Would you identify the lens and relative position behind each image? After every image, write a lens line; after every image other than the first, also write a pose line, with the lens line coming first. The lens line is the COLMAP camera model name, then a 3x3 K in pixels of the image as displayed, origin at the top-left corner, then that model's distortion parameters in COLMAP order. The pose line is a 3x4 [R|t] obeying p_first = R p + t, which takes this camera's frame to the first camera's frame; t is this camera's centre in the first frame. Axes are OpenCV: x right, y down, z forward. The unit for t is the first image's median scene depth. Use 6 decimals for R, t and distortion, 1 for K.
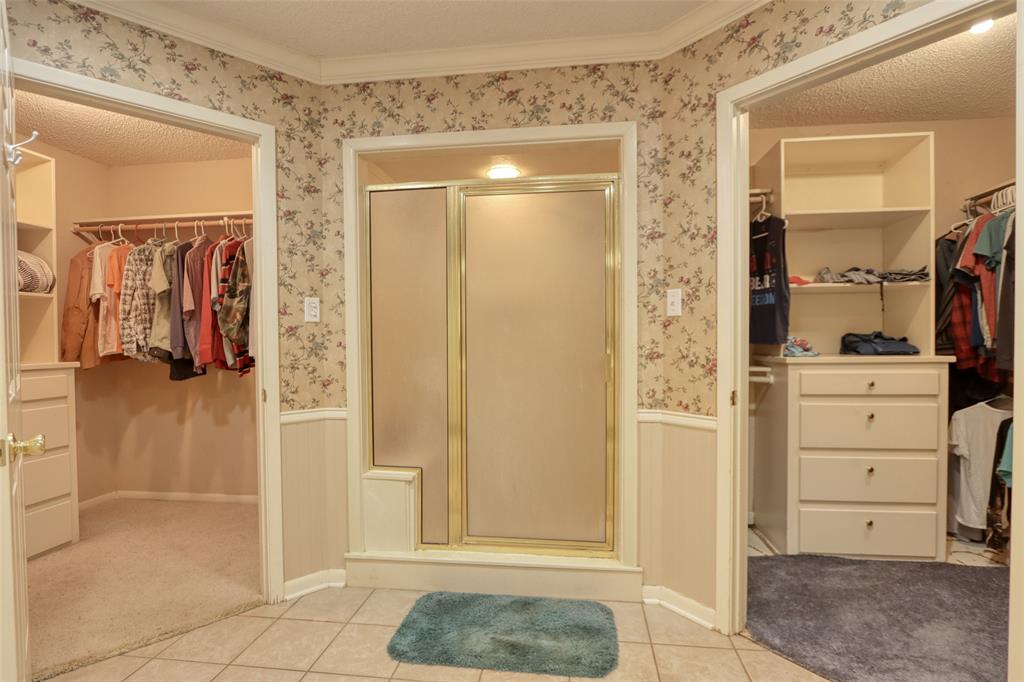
lens RADIAL K [[505.9, 0, 513.2], [0, 505.9, 347.2], [0, 0, 1]] dist [-0.015495, 0.002365]
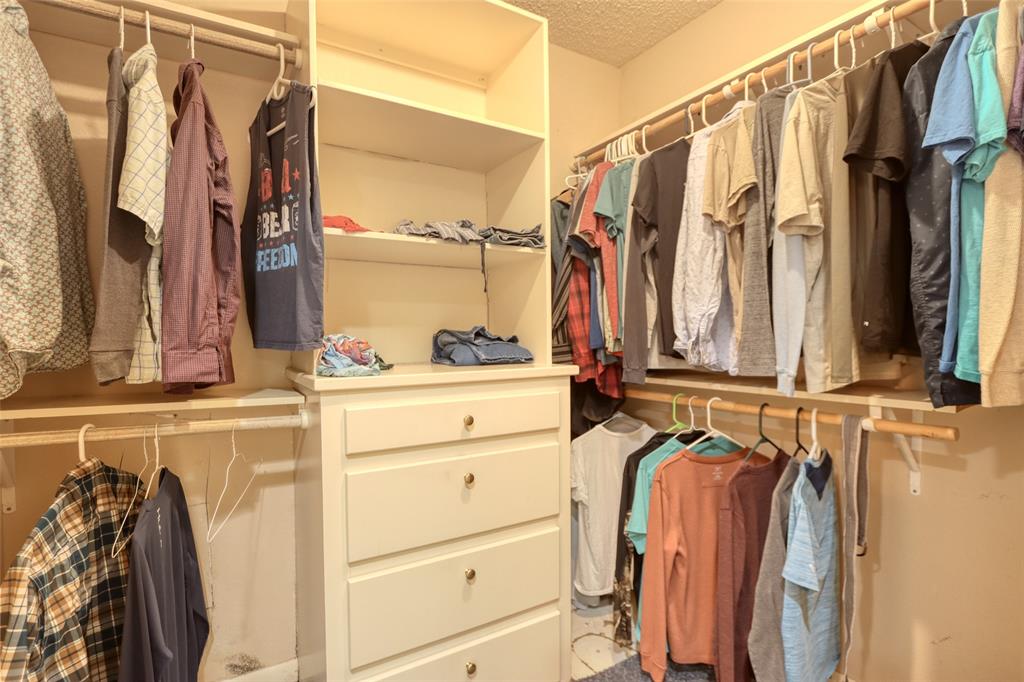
lens RADIAL K [[505.9, 0, 514.5], [0, 505.9, 343.6], [0, 0, 1]] dist [-0.015495, 0.002365]
pose [[0.782177, -0.007483, 0.623012, 0.344418], [0.013447, 0.999898, -0.004872, -0.006523], [-0.622911, 0.012189, 0.782197, 0.451200]]
